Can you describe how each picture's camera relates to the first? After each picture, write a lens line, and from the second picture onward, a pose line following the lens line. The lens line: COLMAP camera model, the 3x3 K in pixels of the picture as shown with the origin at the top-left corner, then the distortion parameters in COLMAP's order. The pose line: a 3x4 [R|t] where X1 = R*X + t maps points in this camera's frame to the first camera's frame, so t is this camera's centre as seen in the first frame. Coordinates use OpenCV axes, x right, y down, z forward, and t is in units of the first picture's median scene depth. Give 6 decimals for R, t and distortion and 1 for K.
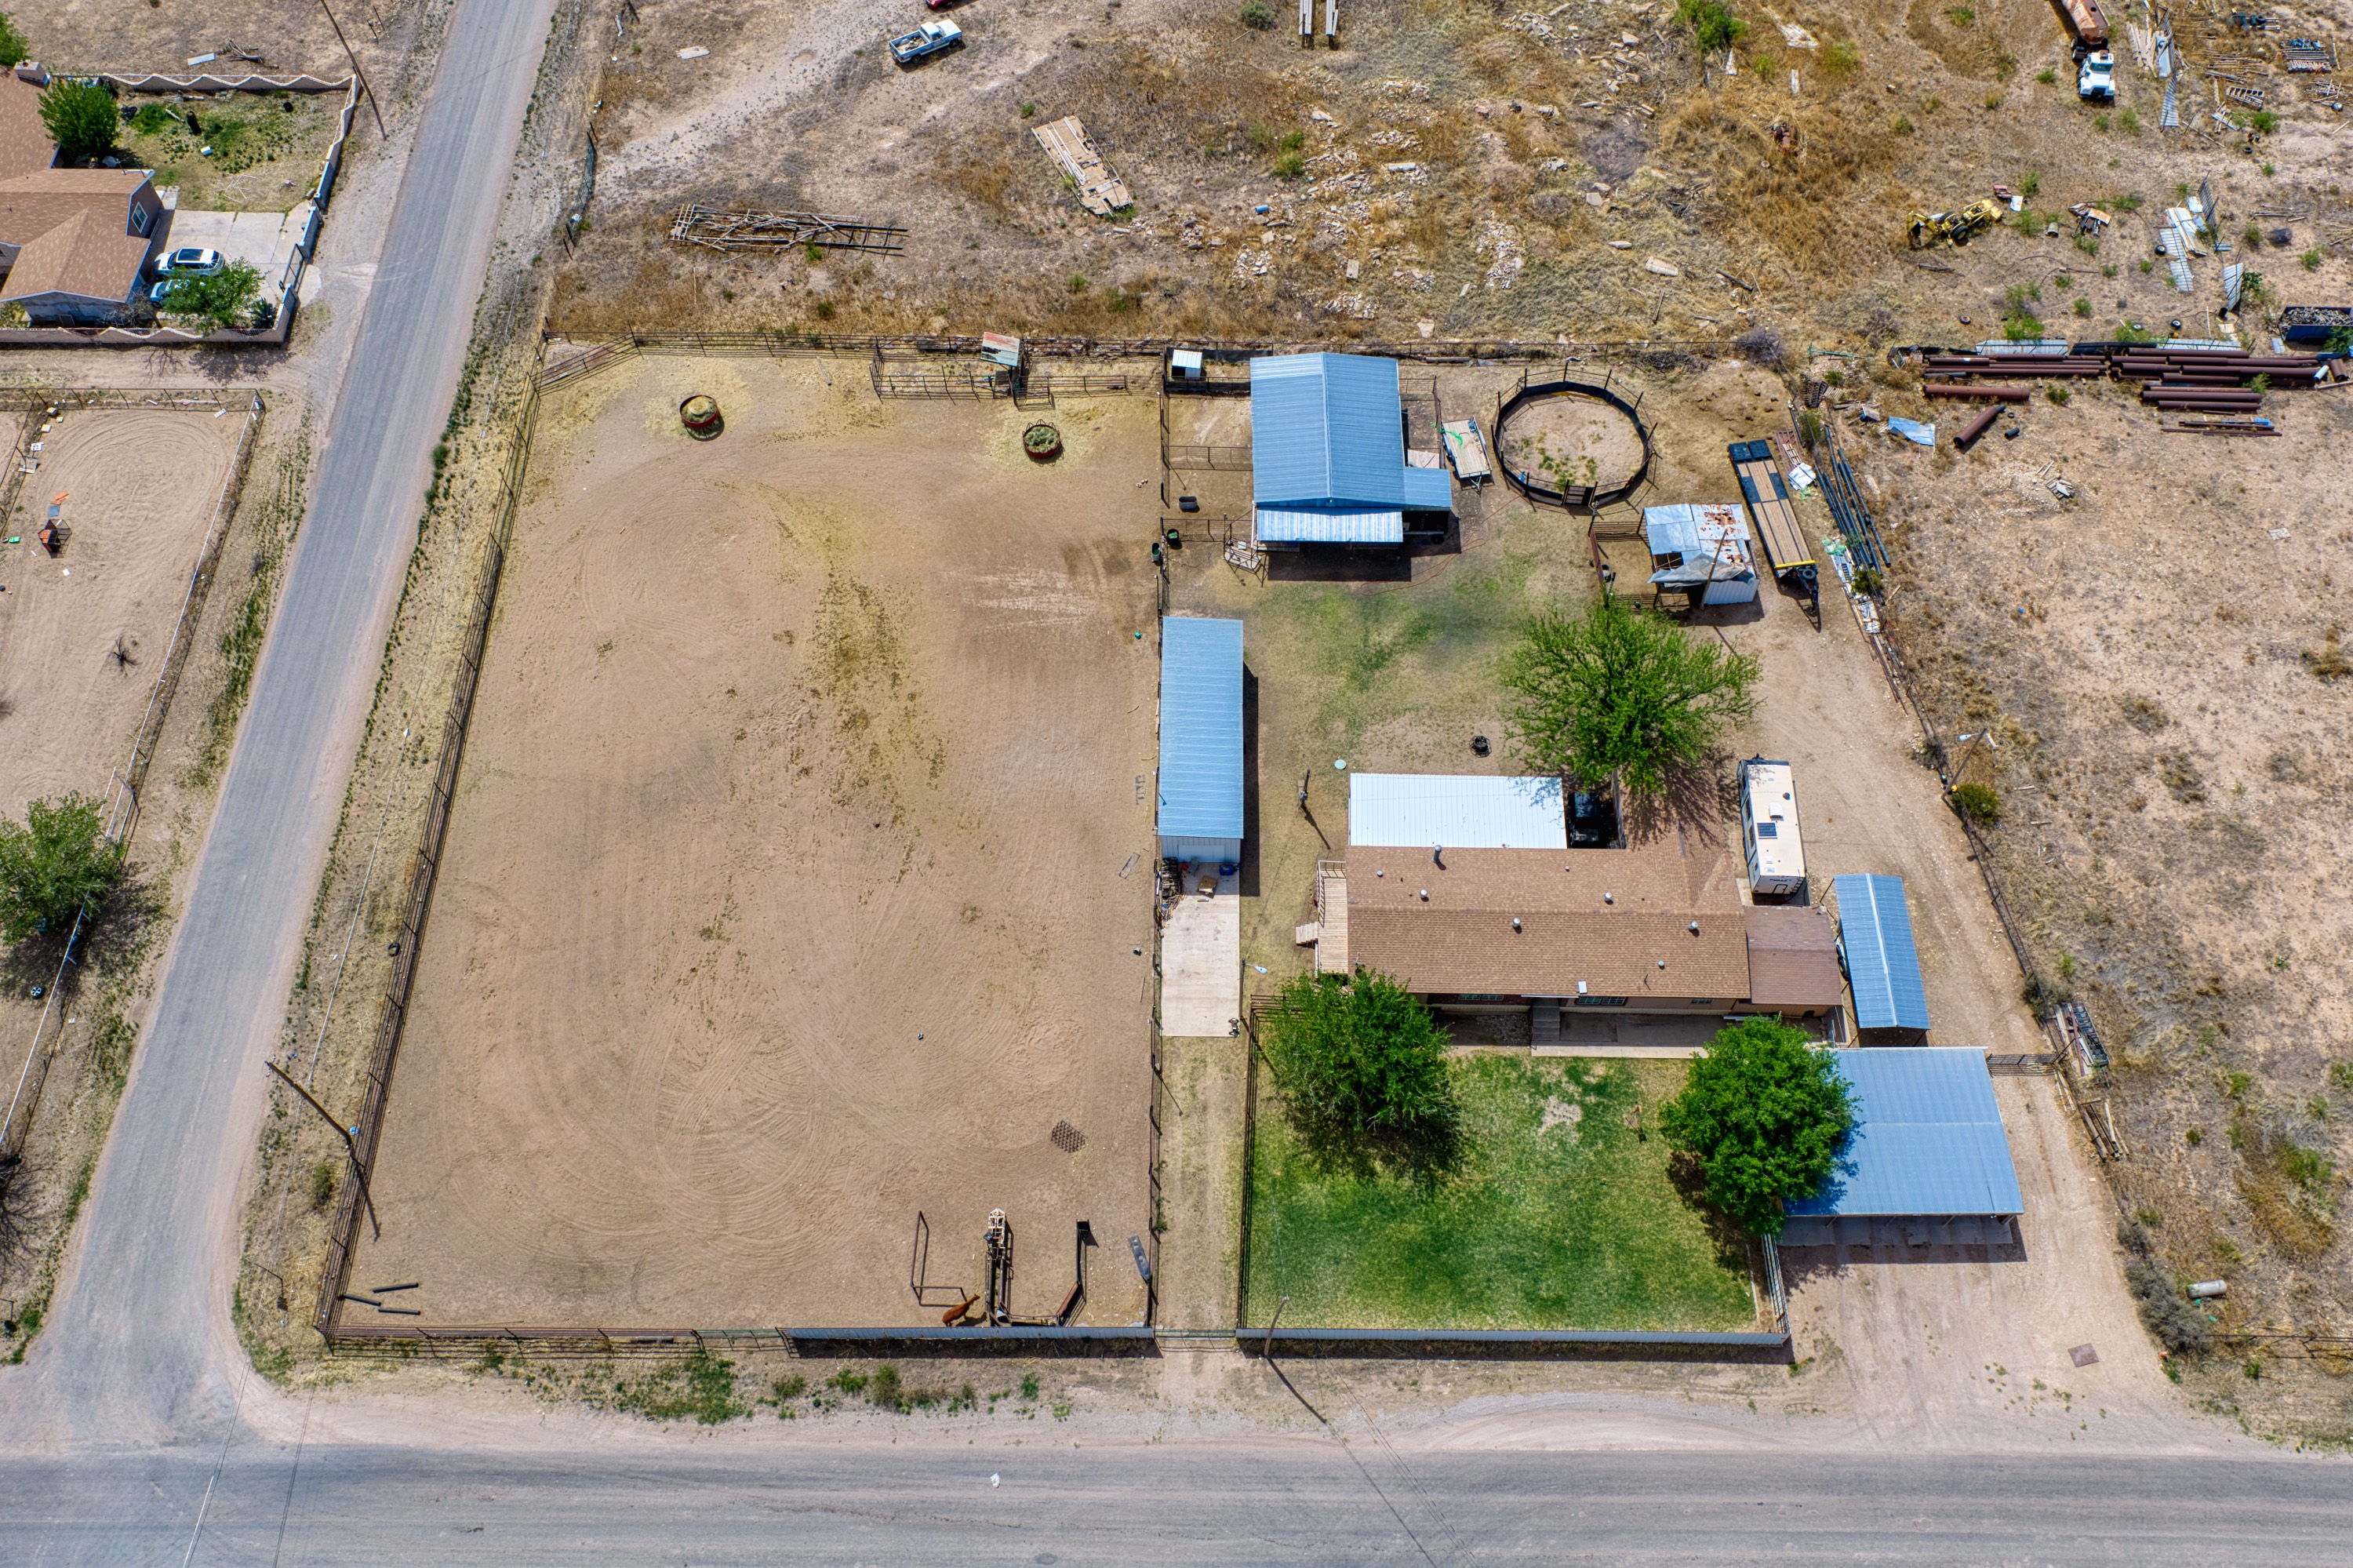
lens RADIAL K [[1918.7, 0, 1188.4], [0, 1918.7, 784.5], [0, 0, 1]] dist [0.032621, -0.034445]
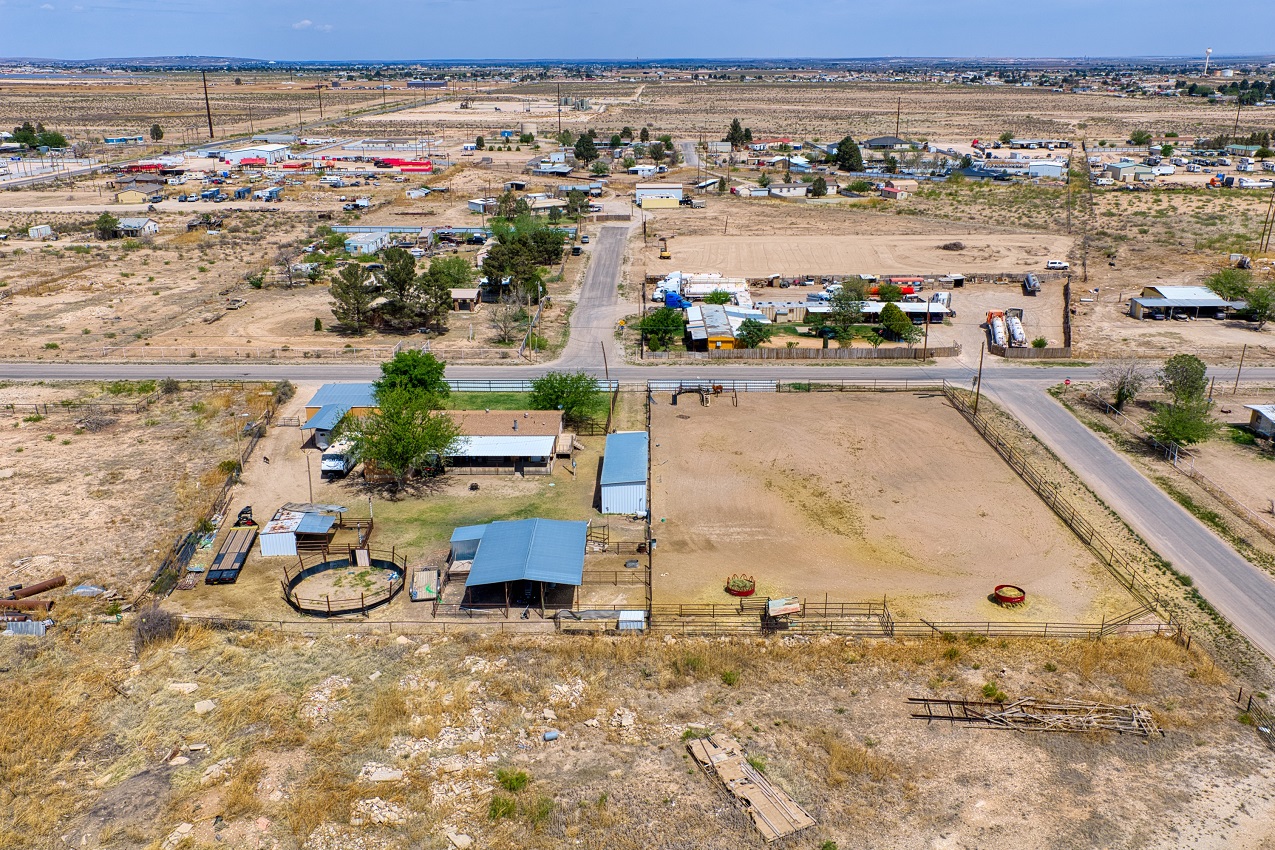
lens RADIAL K [[1039.7, 0, 644.0], [0, 1039.7, 425.3], [0, 0, 1]] dist [0.032621, -0.034445]
pose [[-0.999940, 0.010725, 0.002187, -0.012742], [0.004319, 0.203050, 0.979159, -0.998543], [0.010057, 0.979110, -0.203085, 1.136736]]
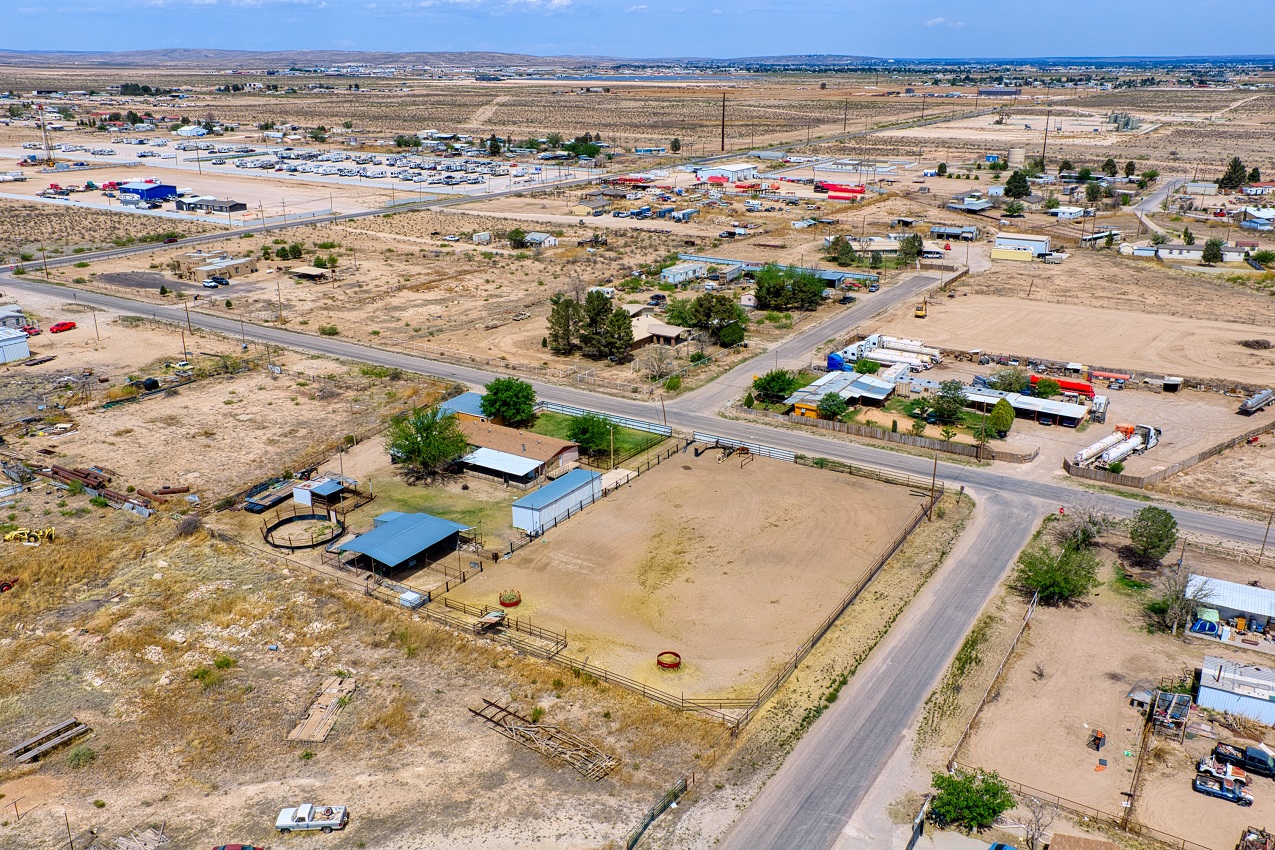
lens RADIAL K [[1039.7, 0, 644.0], [0, 1039.7, 425.3], [0, 0, 1]] dist [0.032621, -0.034445]
pose [[-0.853585, -0.165427, 0.493990, -0.689496], [0.449969, 0.243733, 0.859140, -1.081286], [-0.262526, 0.955630, -0.133611, 1.033680]]
